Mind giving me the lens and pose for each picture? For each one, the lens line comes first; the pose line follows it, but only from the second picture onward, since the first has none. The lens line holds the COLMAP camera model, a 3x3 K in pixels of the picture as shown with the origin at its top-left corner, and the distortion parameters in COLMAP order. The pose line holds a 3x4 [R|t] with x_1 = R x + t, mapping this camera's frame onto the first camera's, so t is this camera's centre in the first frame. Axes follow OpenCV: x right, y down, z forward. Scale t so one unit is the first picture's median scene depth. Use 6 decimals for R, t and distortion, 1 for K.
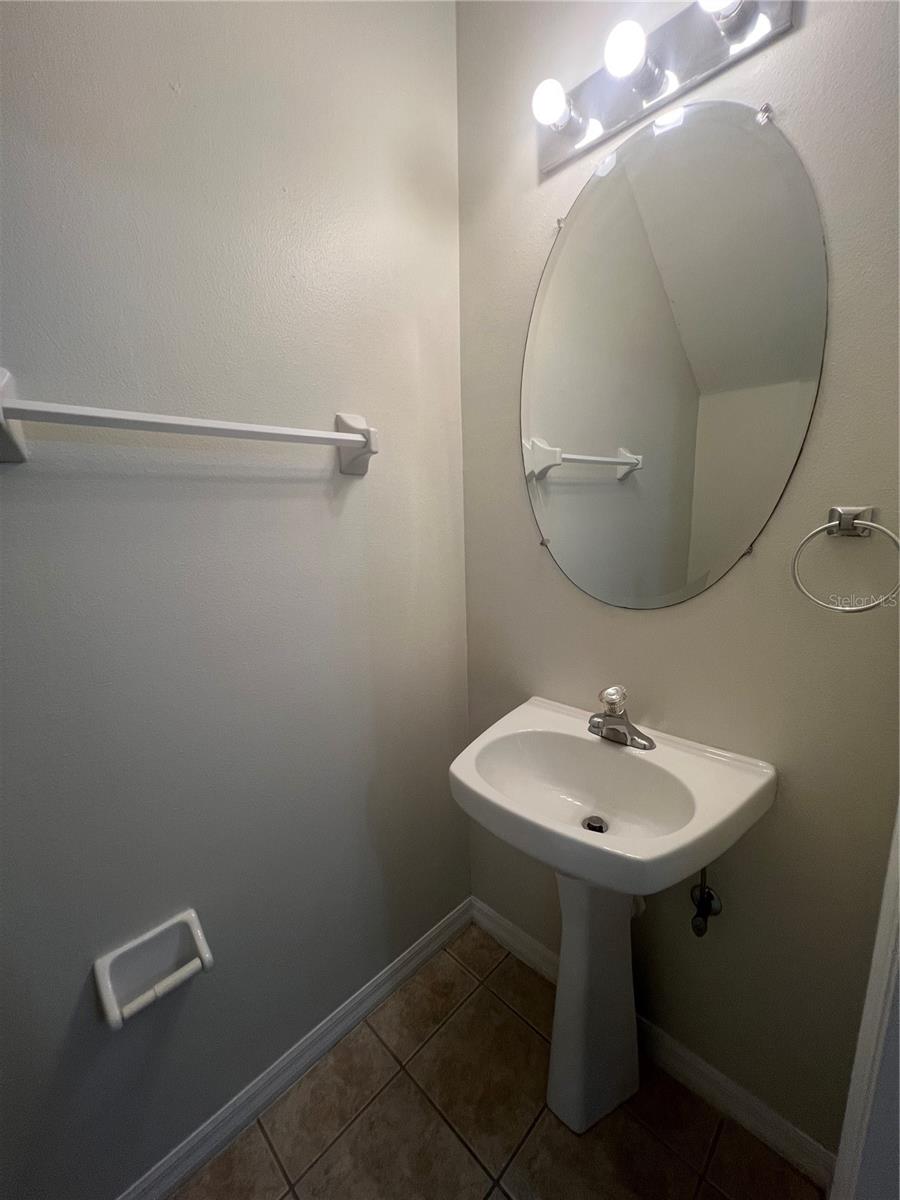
lens RADIAL K [[481.2, 0, 448.5], [0, 481.2, 600.2], [0, 0, 1]] dist [0.000583, 0.000324]
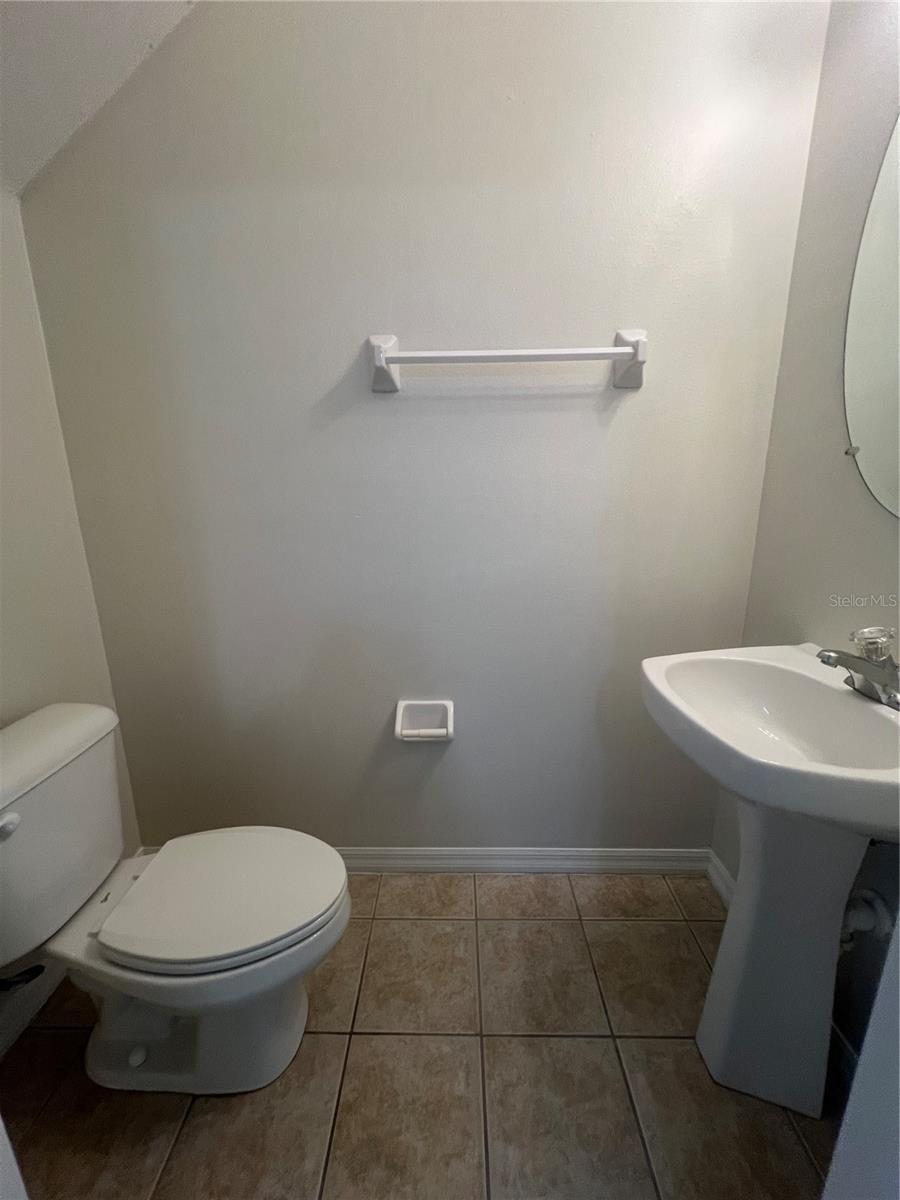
lens RADIAL K [[481.2, 0, 445.3], [0, 481.2, 599.4], [0, 0, 1]] dist [0.000583, 0.000324]
pose [[0.689367, 0.189896, -0.699079, 0.380849], [-0.141331, 0.981742, 0.127310, 0.131335], [0.710491, 0.011038, 0.703619, -0.053089]]
